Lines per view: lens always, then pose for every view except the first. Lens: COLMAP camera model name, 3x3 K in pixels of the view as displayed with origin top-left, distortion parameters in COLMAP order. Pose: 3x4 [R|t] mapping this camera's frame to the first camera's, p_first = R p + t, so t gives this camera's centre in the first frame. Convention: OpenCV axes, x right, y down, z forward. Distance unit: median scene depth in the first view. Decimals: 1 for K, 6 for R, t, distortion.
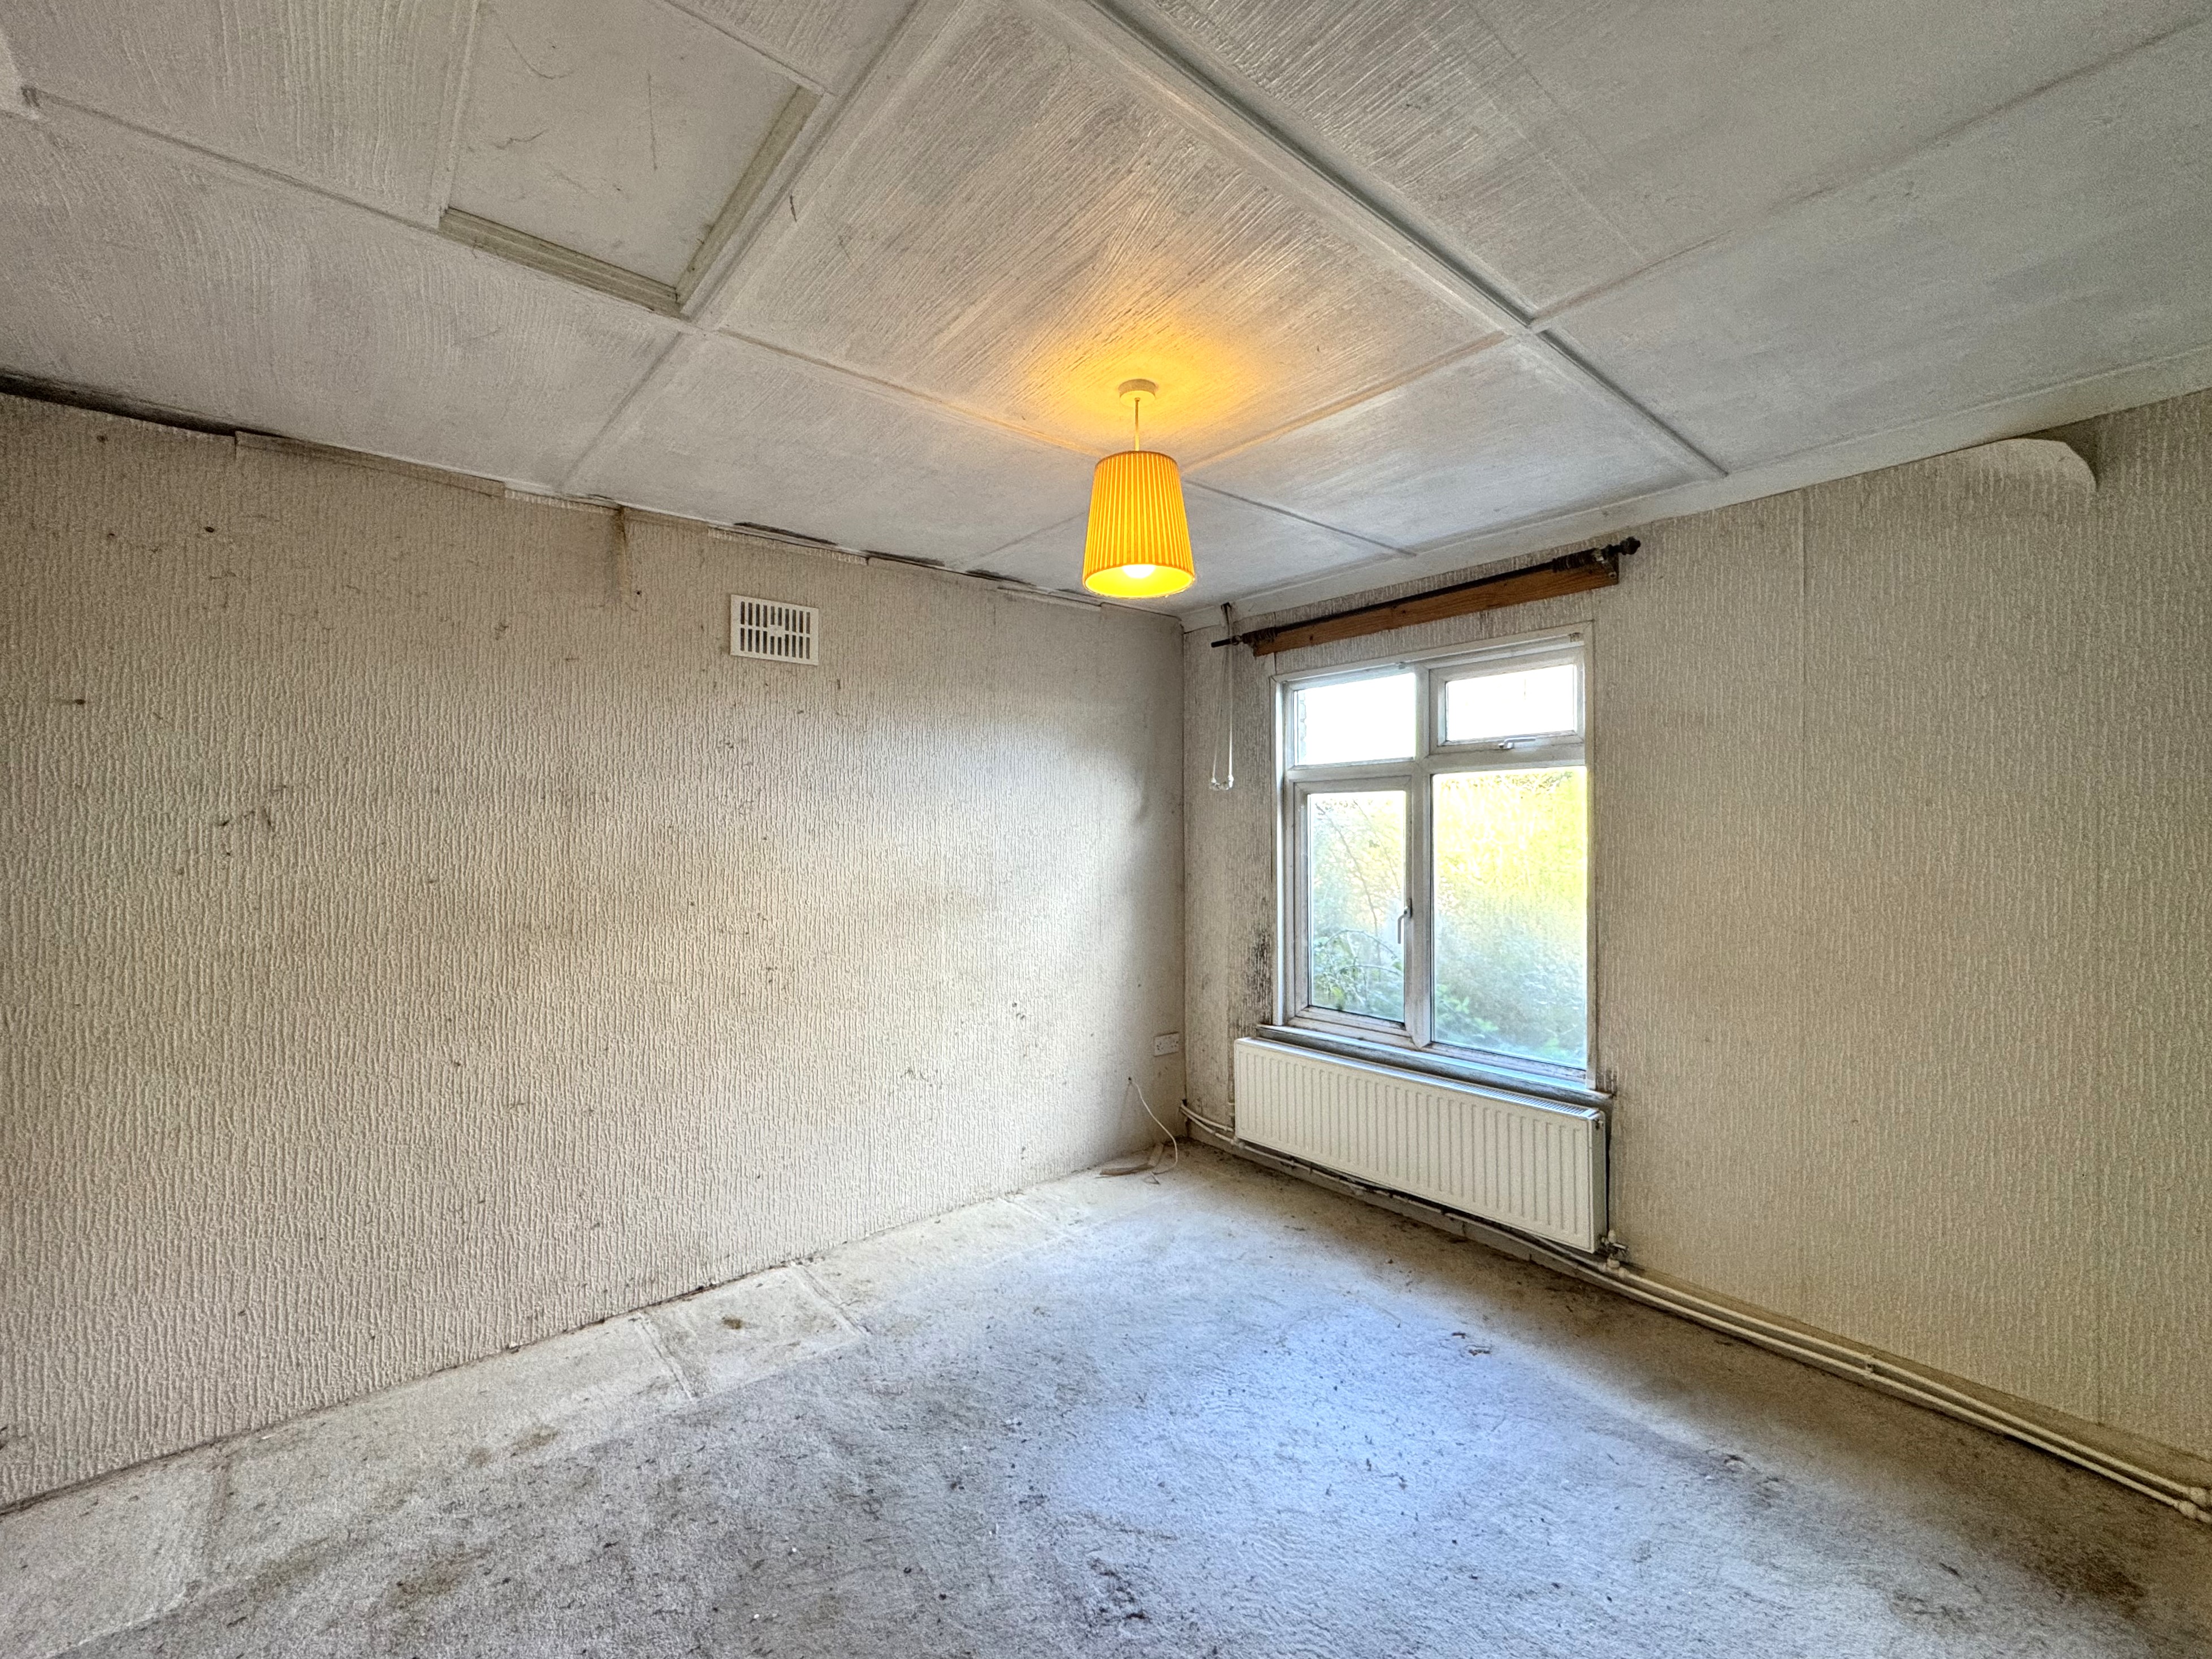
lens RADIAL K [[884.9, 0, 1088.3], [0, 884.9, 827.4], [0, 0, 1]] dist [0.001328, 0.000100]
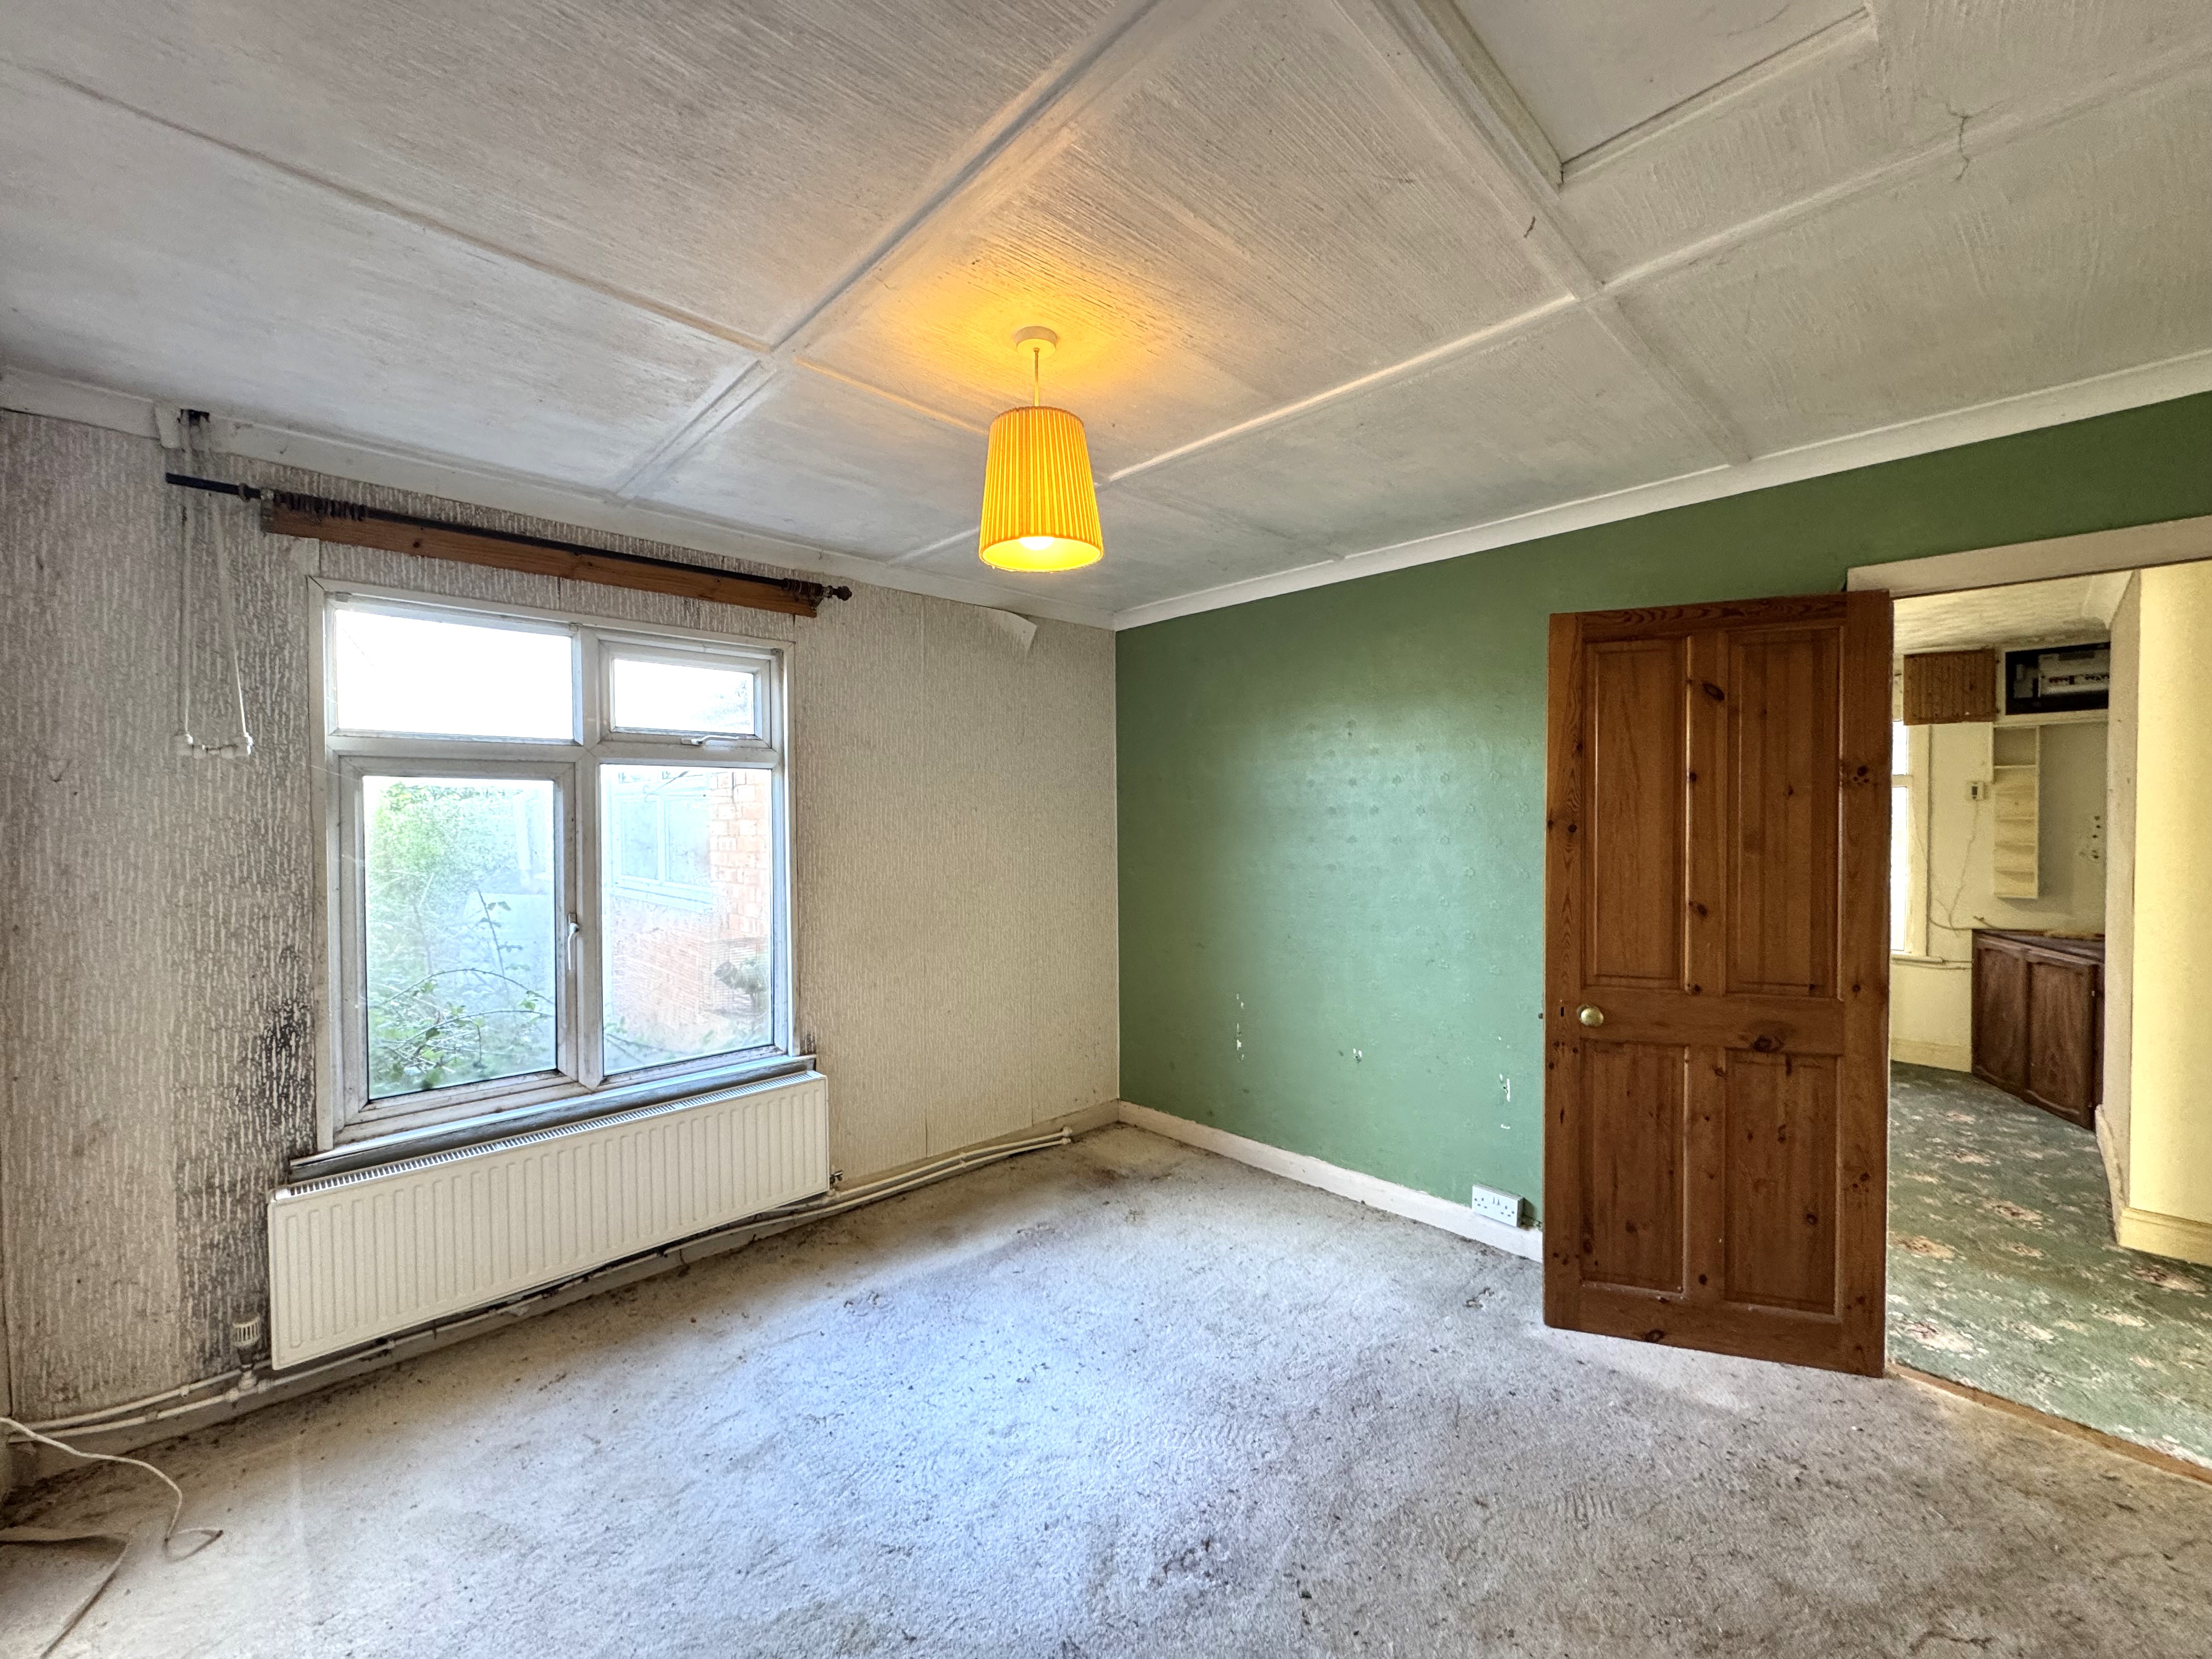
lens RADIAL K [[884.8, 0, 1089.9], [0, 884.8, 831.5], [0, 0, 1]] dist [0.001328, 0.000100]
pose [[-0.061059, -0.008499, 0.998098, -0.534474], [0.004153, 0.999953, 0.008769, -0.000441], [-0.998126, 0.004680, -0.061021, 0.634440]]
